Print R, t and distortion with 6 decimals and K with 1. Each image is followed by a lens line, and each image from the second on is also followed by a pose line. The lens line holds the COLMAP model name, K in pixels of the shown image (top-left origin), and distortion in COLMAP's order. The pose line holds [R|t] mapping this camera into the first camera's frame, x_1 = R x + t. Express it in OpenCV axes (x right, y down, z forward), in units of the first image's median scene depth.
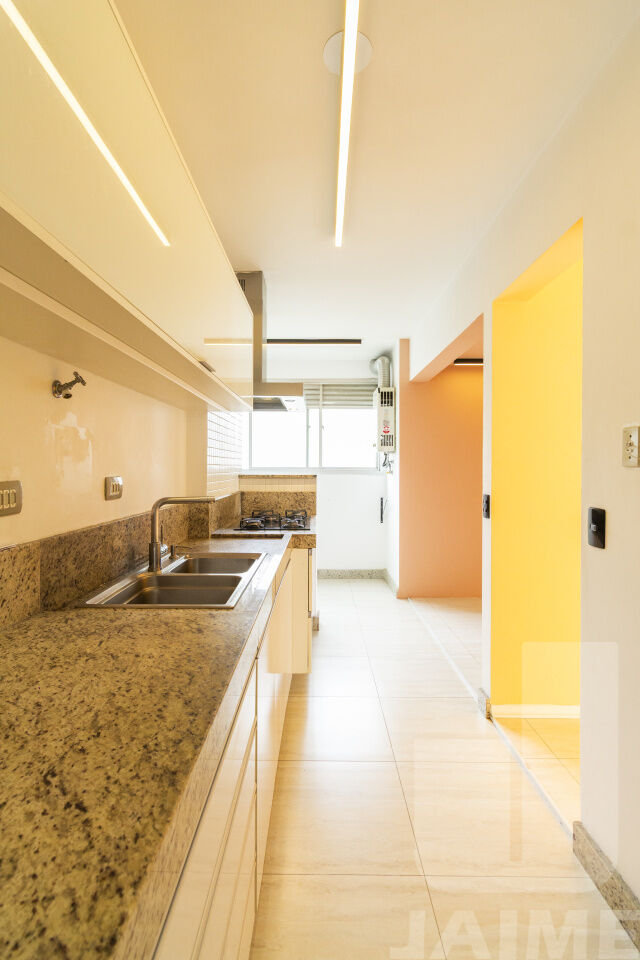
lens RADIAL K [[450.5, 0, 331.6], [0, 450.5, 461.9], [0, 0, 1]] dist [-0.000136, 0.000048]
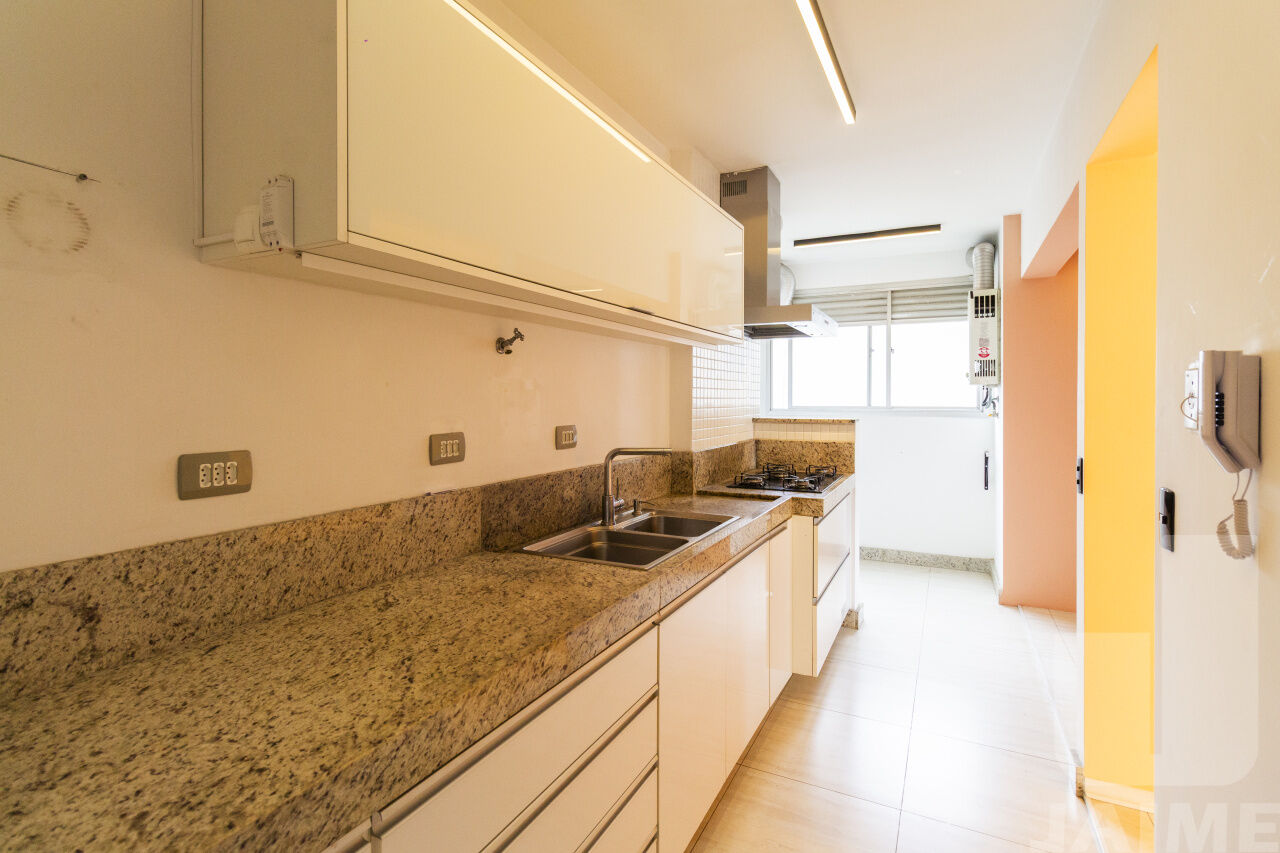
lens RADIAL K [[600.7, 0, 655.5], [0, 600.7, 392.5], [0, 0, 1]] dist [-0.000136, 0.000048]
pose [[0.901397, -0.005531, -0.432957, 0.242057], [0.003681, 0.999980, -0.005110, -0.029355], [0.432977, 0.003012, 0.901400, -0.091370]]
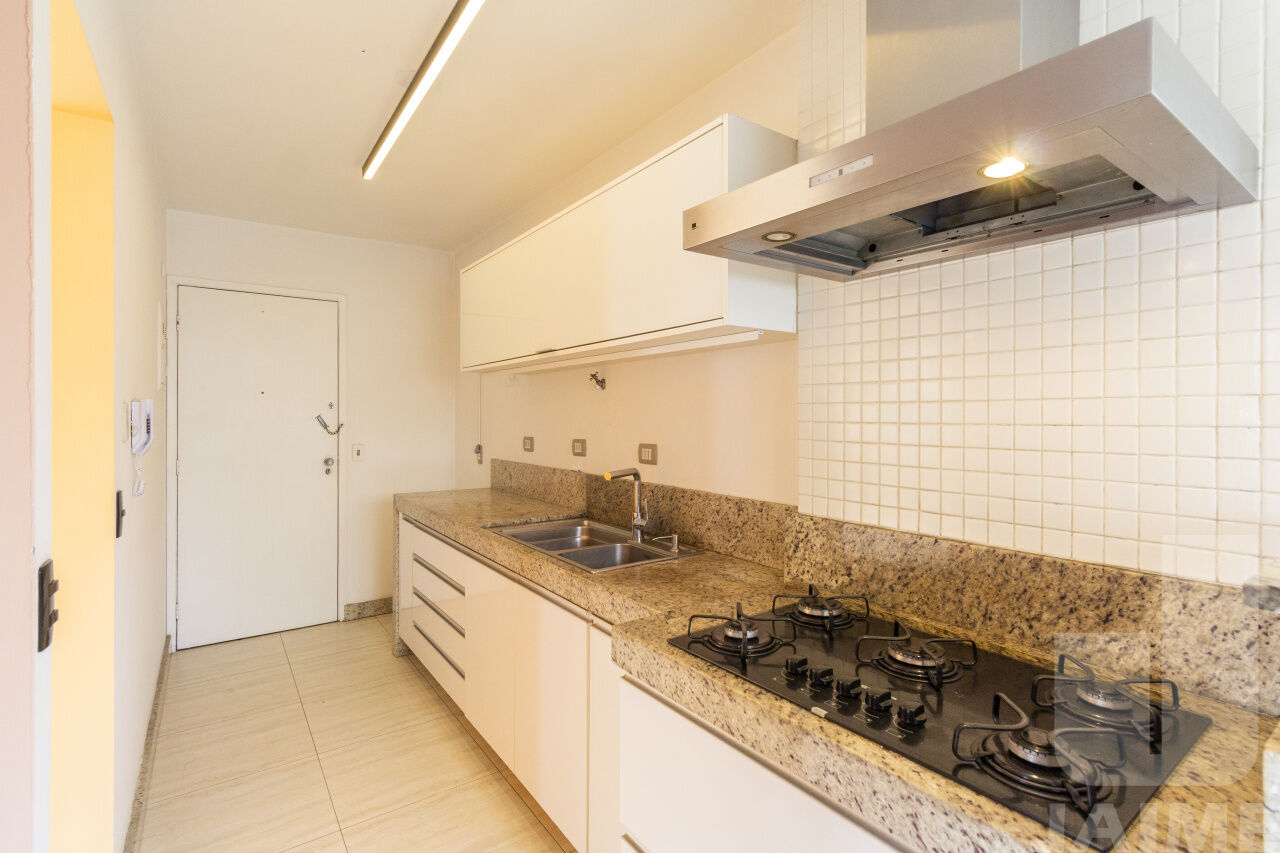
lens RADIAL K [[592.0, 0, 640.2], [0, 592.0, 410.2], [0, 0, 1]] dist [0.001890, 0.000069]
pose [[-0.805547, -0.012514, -0.592400, 0.372941], [-0.002745, 0.999845, -0.017388, -0.023762], [0.592526, -0.012381, -0.805456, 1.940255]]
